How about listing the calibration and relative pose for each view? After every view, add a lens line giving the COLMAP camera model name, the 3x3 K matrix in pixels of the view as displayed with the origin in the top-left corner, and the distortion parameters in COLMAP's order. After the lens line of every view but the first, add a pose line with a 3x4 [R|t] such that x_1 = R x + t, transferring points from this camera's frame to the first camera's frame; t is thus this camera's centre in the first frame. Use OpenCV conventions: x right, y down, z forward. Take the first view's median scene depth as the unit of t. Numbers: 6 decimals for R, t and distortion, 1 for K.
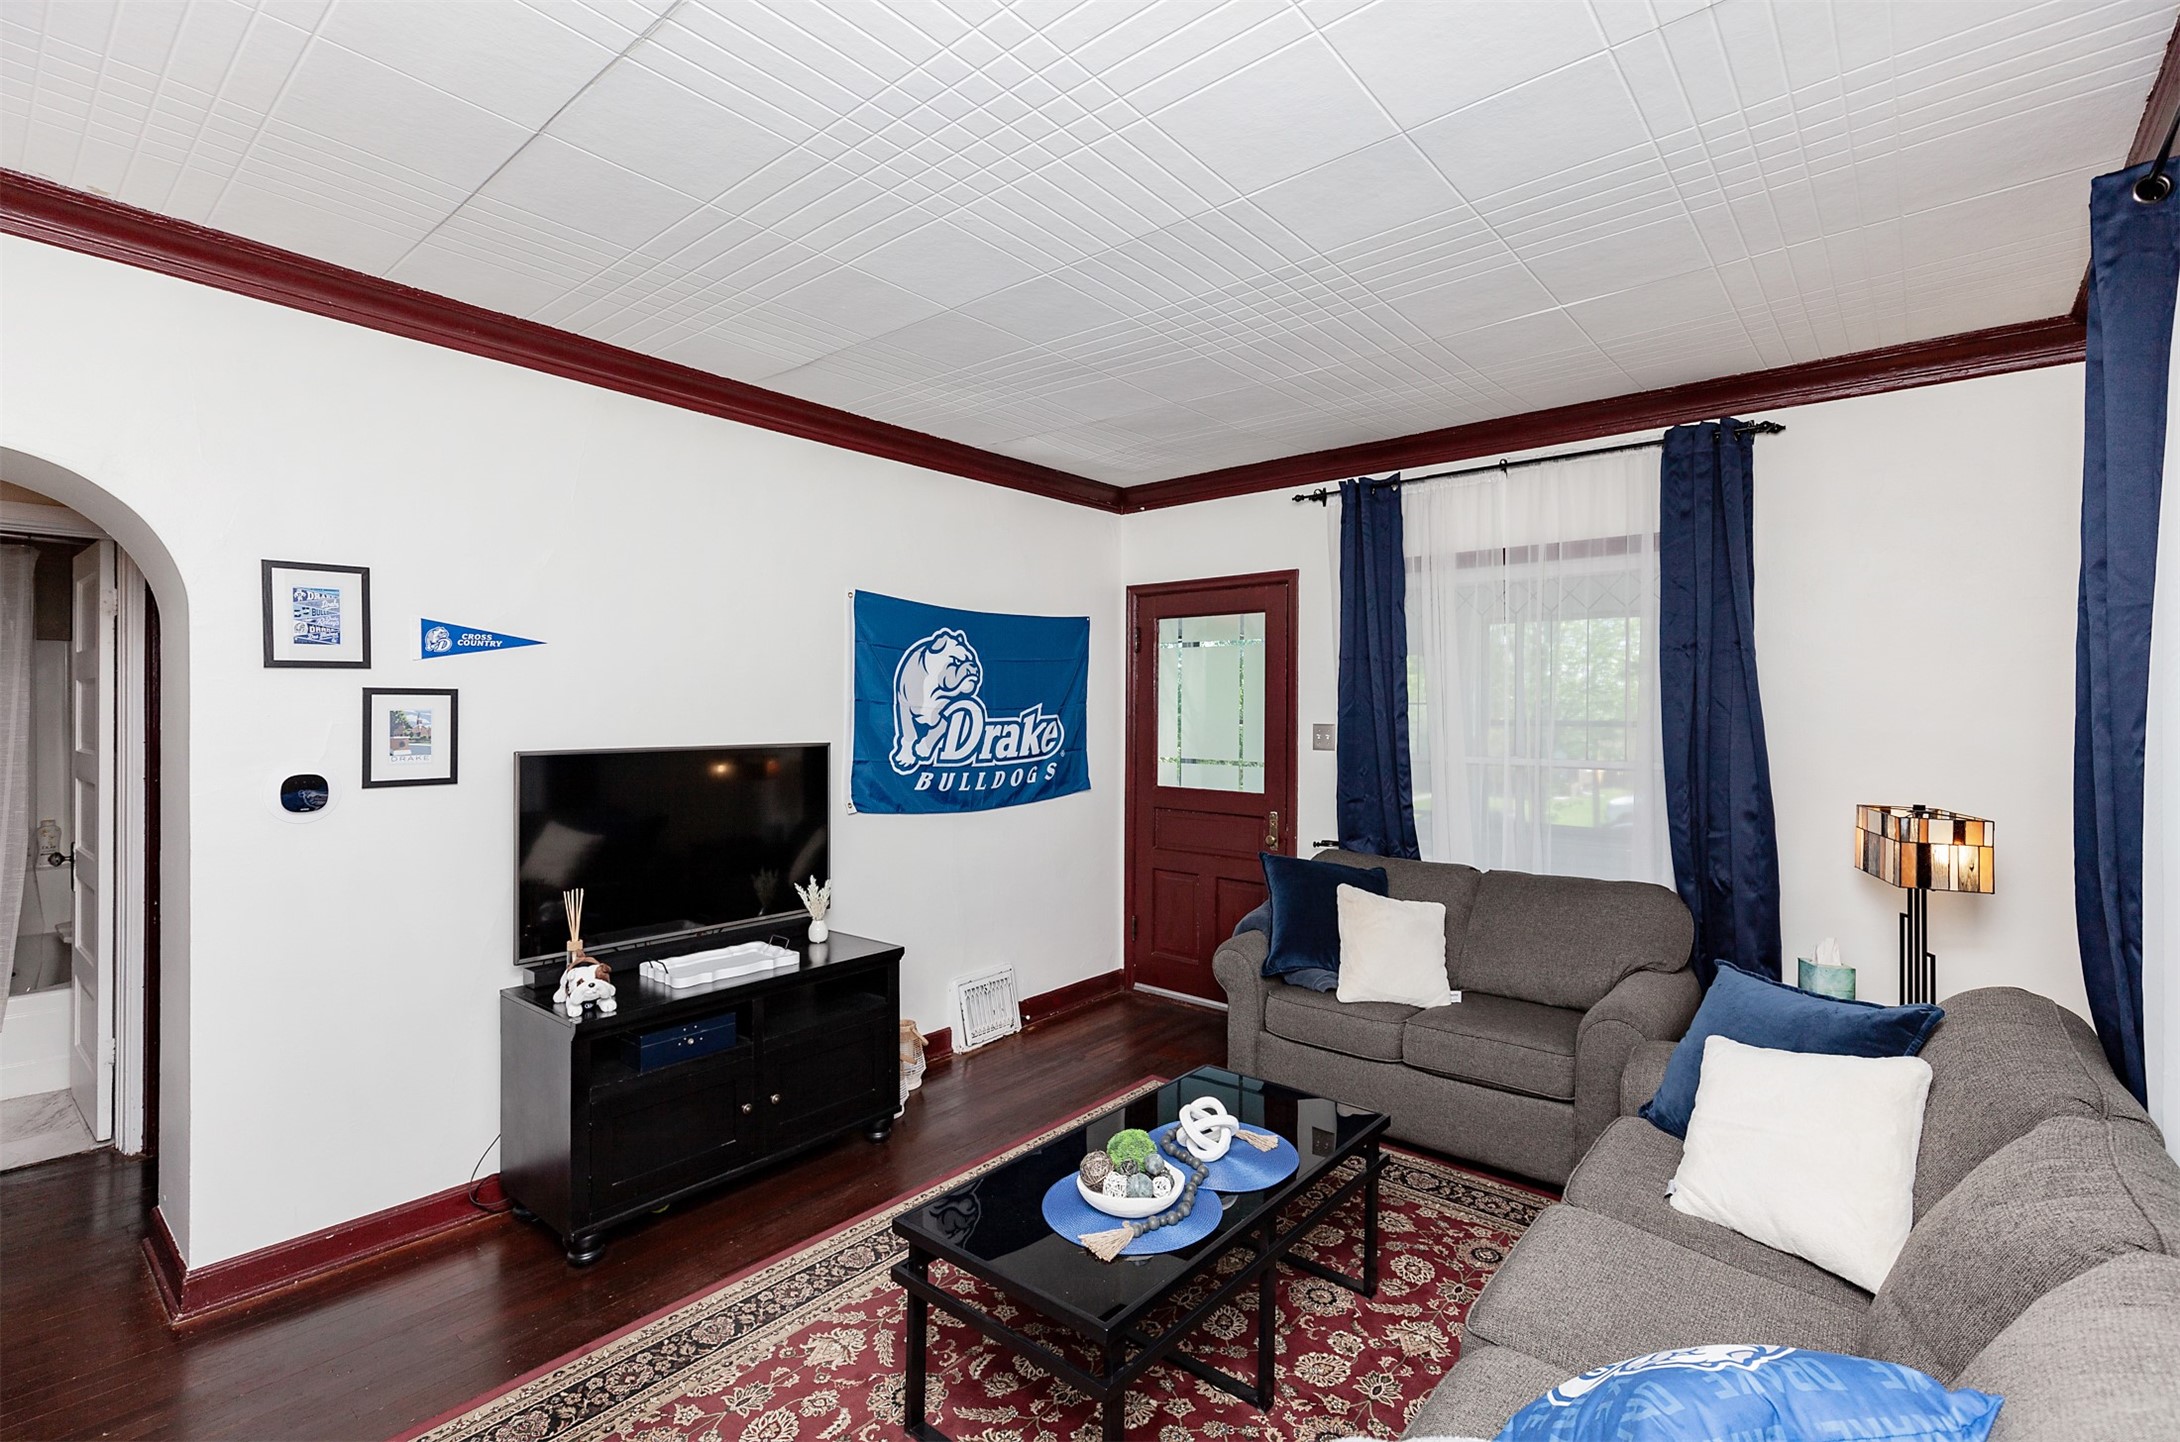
lens RADIAL K [[987.9, 0, 1091.1], [0, 987.9, 715.4], [0, 0, 1]] dist [-0.000453, 0.000175]
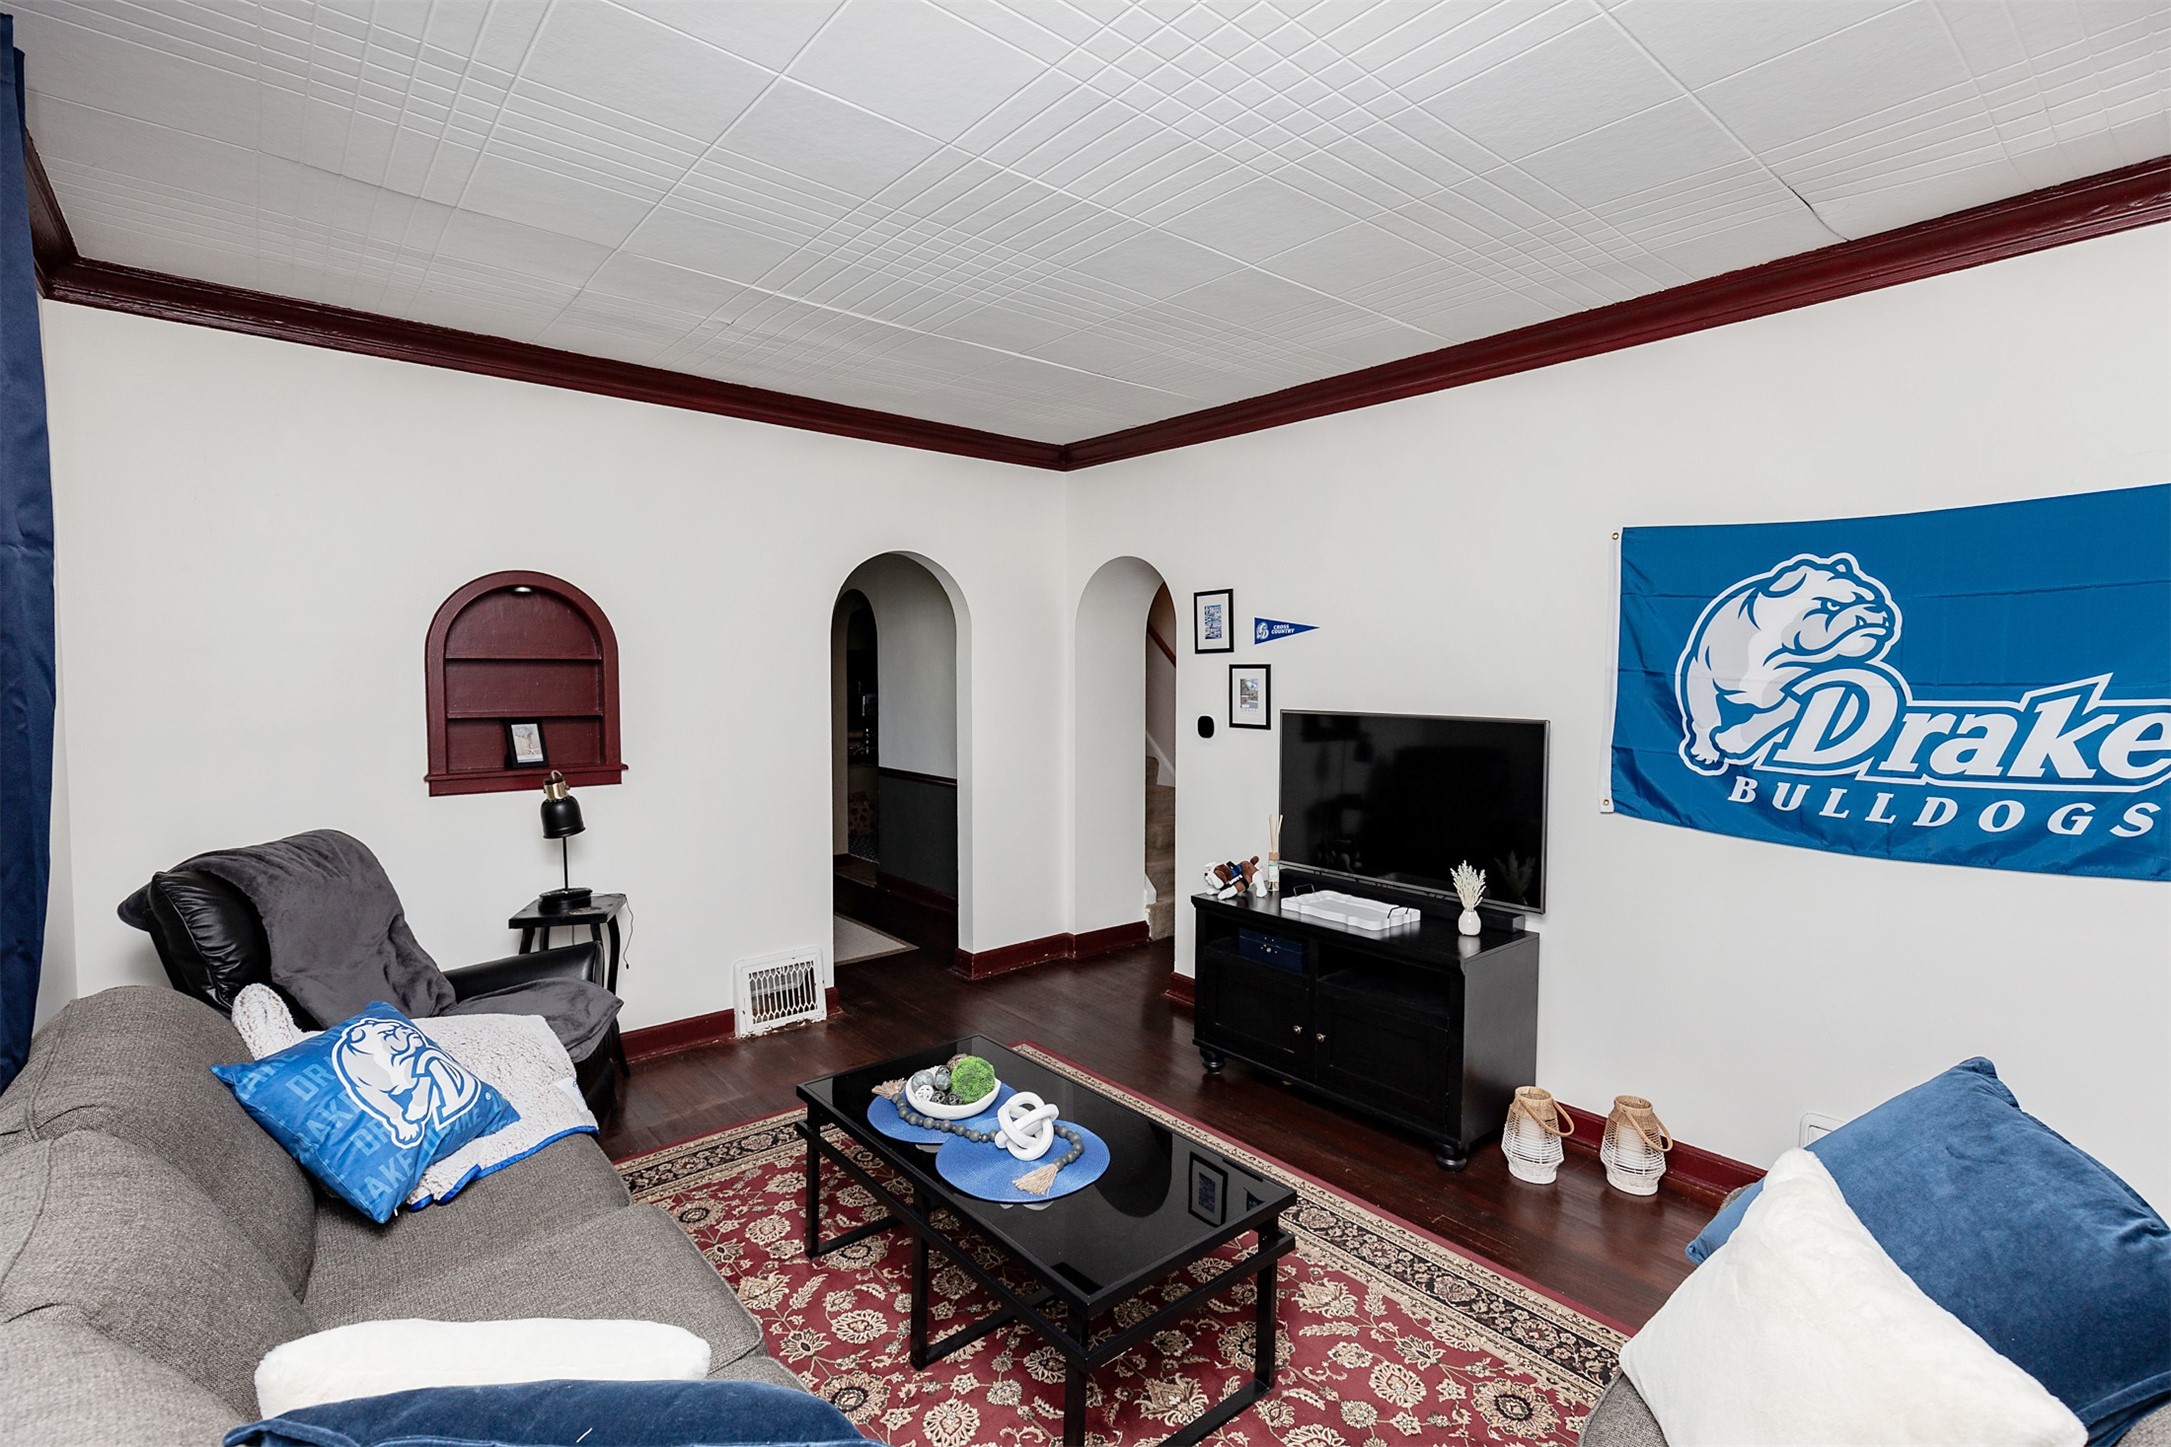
lens RADIAL K [[987.9, 0, 1092.0], [0, 987.9, 717.0], [0, 0, 1]] dist [-0.001063, -0.000152]
pose [[-0.168879, 0.041783, -0.984751, 0.561374], [-0.012570, 0.998928, 0.044541, -0.007145], [0.985557, 0.019900, -0.168173, 0.668672]]
